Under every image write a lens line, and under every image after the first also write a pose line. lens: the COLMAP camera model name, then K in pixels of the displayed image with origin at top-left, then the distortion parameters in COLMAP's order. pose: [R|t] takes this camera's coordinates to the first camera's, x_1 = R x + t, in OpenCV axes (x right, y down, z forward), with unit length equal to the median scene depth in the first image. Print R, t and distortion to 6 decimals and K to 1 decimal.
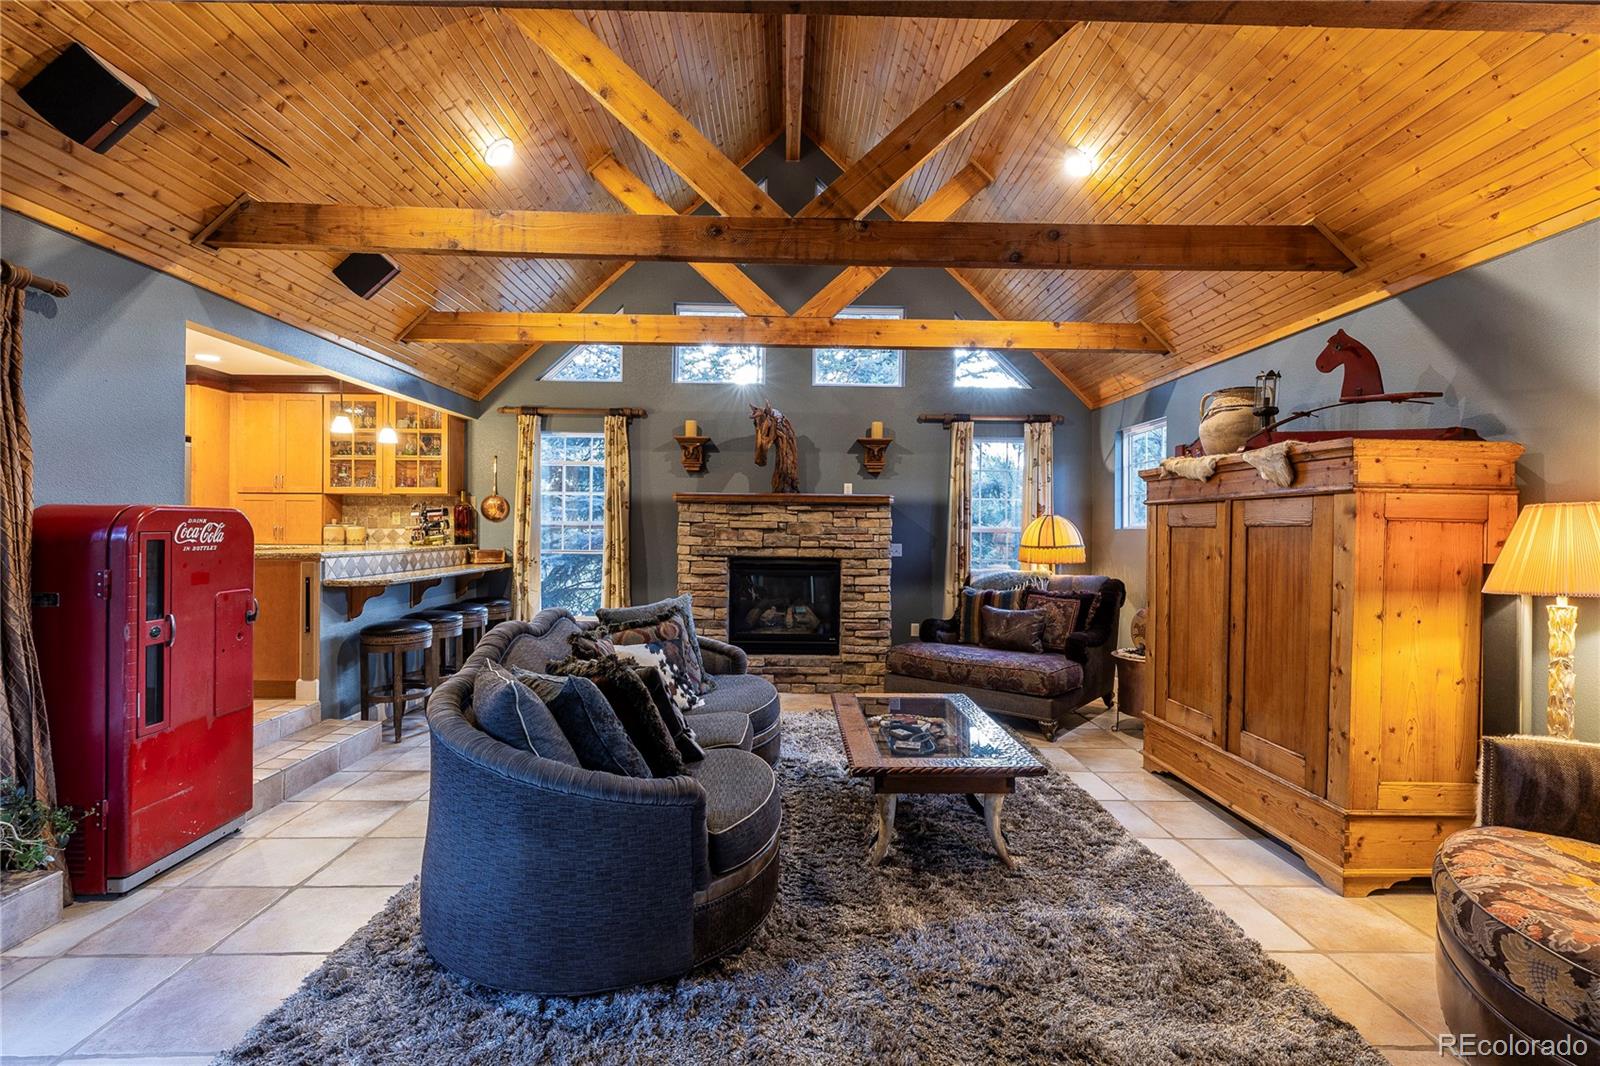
lens RADIAL K [[733.4, 0, 800.0], [0, 733.4, 533.0], [0, 0, 1]] dist [-0.000964, 0.000300]
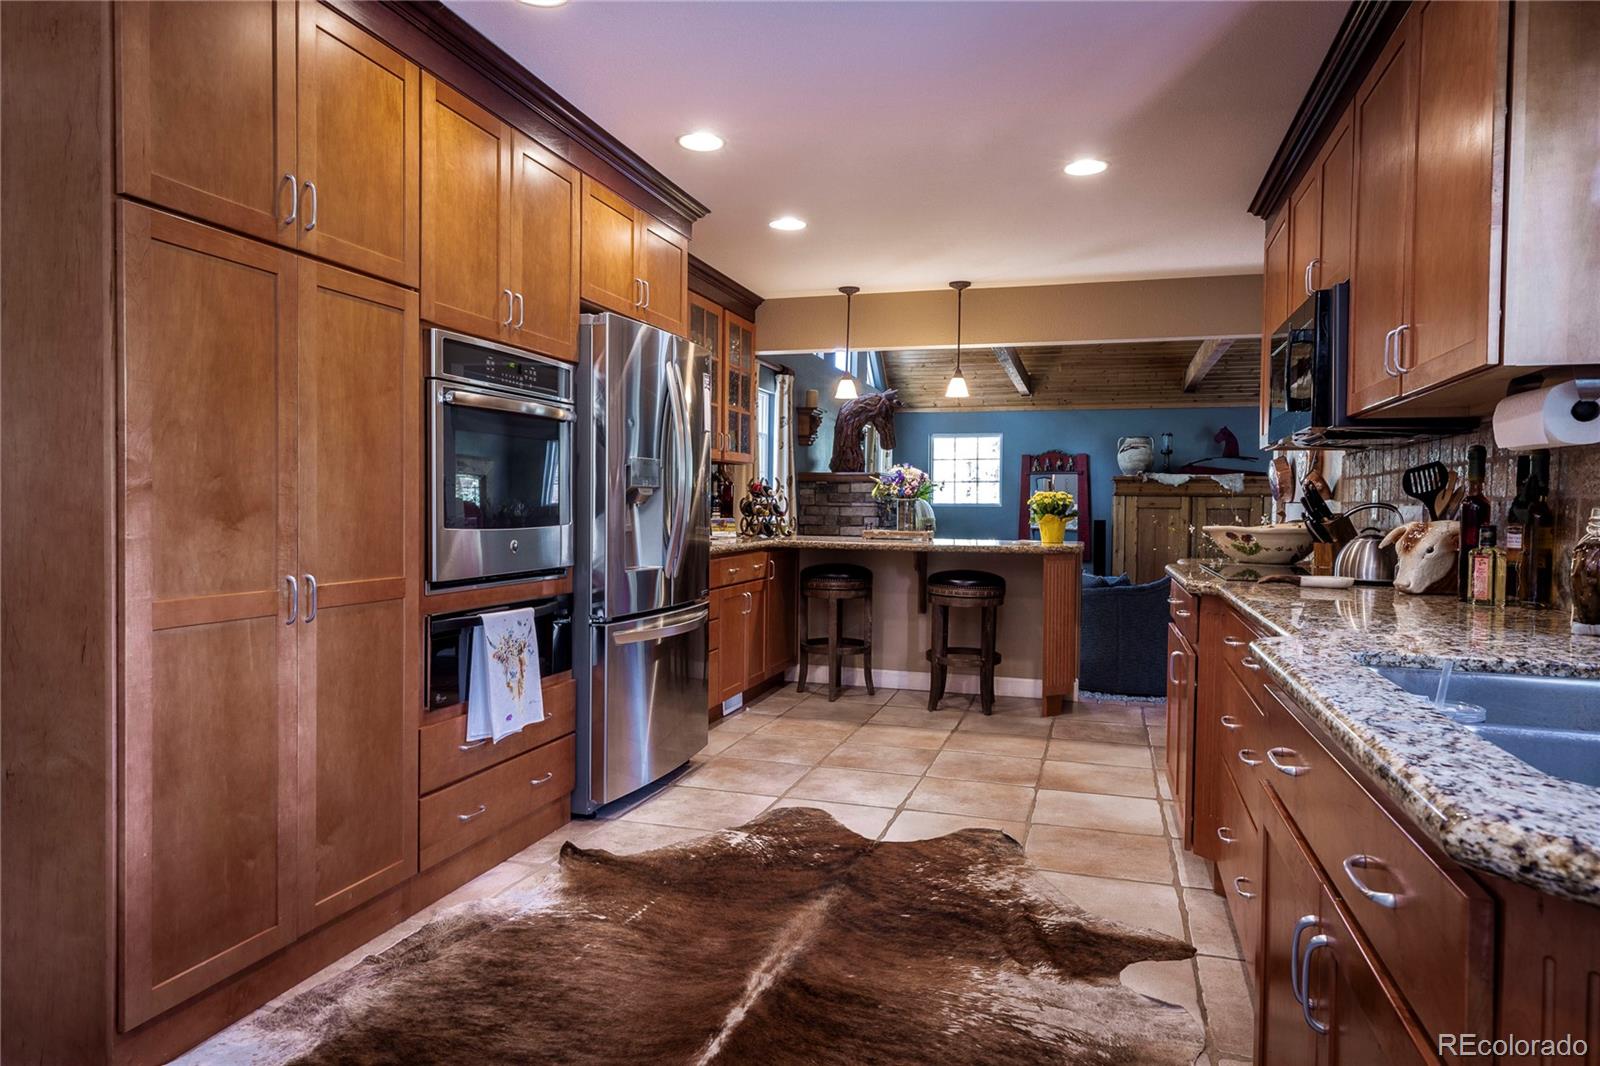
lens RADIAL K [[982.4, 0, 800.0], [0, 982.4, 533.0], [0, 0, 1]] dist [0.016598, -0.000471]
pose [[0.312216, -0.032678, 0.949449, -1.475055], [-0.002541, 0.999376, 0.035232, -0.020986], [-0.950008, -0.013413, 0.311938, 0.706098]]
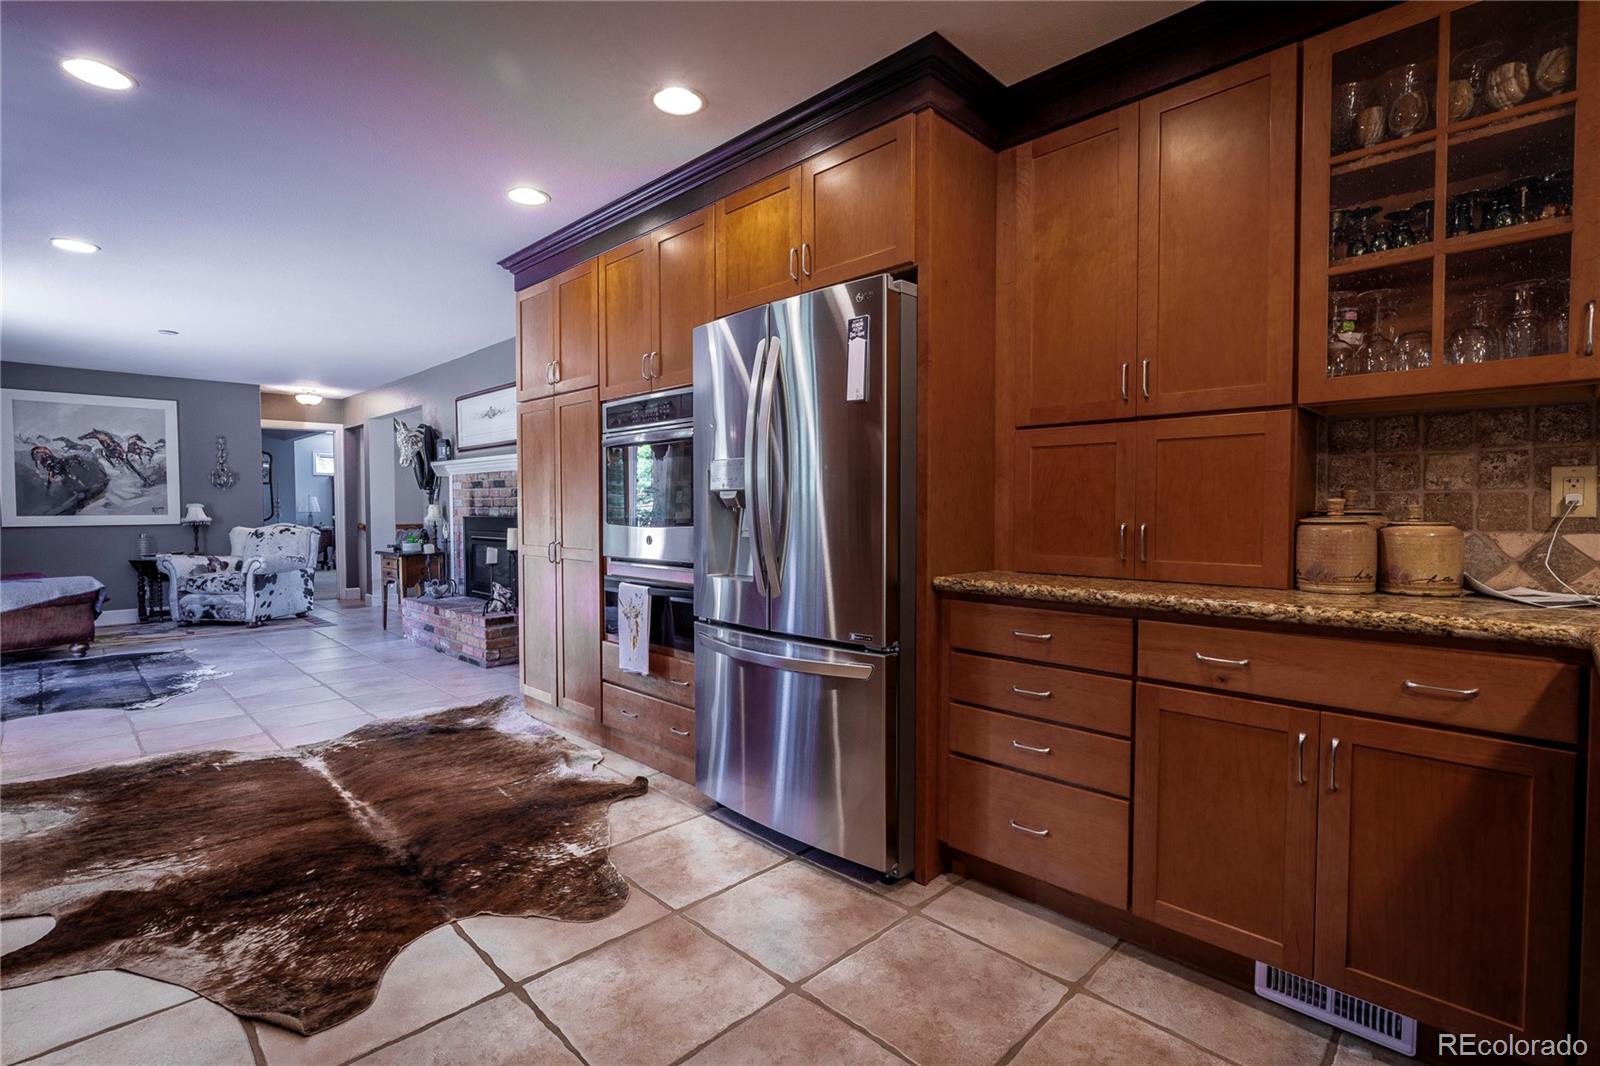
lens RADIAL K [[750.5, 0, 798.2], [0, 750.5, 528.7], [0, 0, 1]] dist [-0.000759, -0.000268]
pose [[0.693729, 0.011714, -0.720140, -0.615399], [0.001029, 0.999851, 0.017256, -0.013127], [0.720235, -0.012712, 0.693614, 0.713748]]
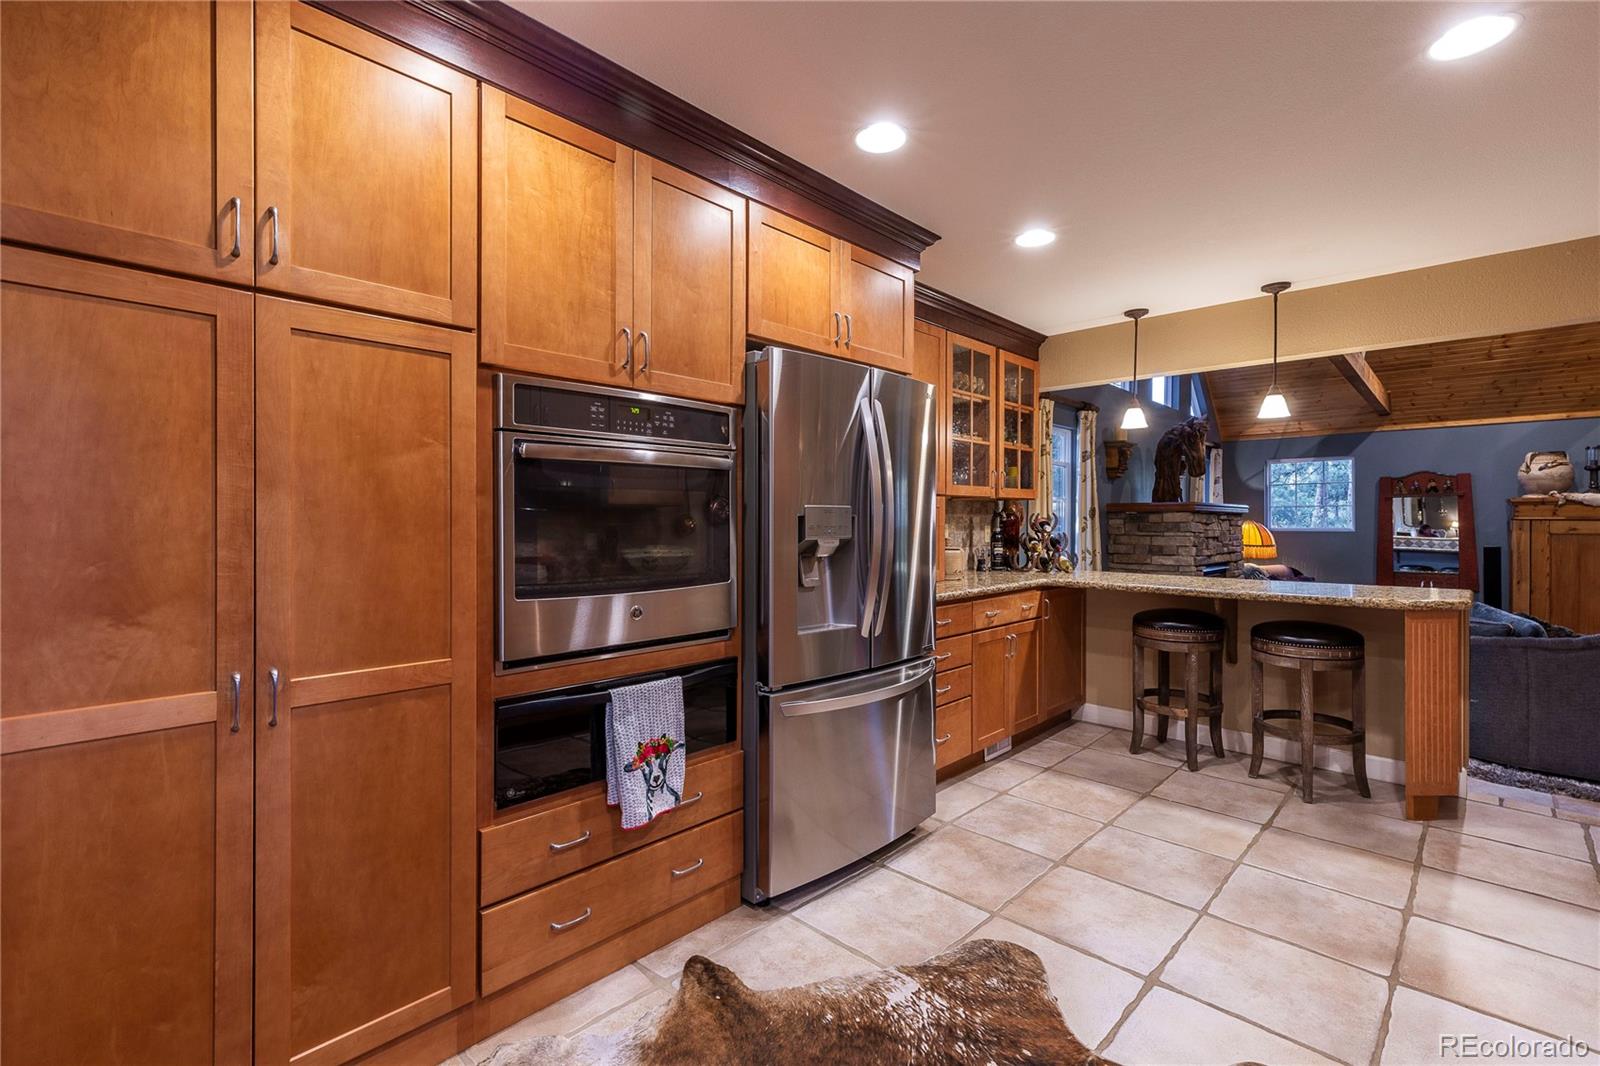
lens RADIAL K [[710.1, 0, 799.8], [0, 710.1, 524.6], [0, 0, 1]] dist [0.005343, -0.000079]
pose [[0.708257, -0.011423, 0.705862, -1.224808], [0.009271, 0.999933, 0.006879, -0.037396], [-0.705893, 0.001672, 0.708316, 0.718870]]
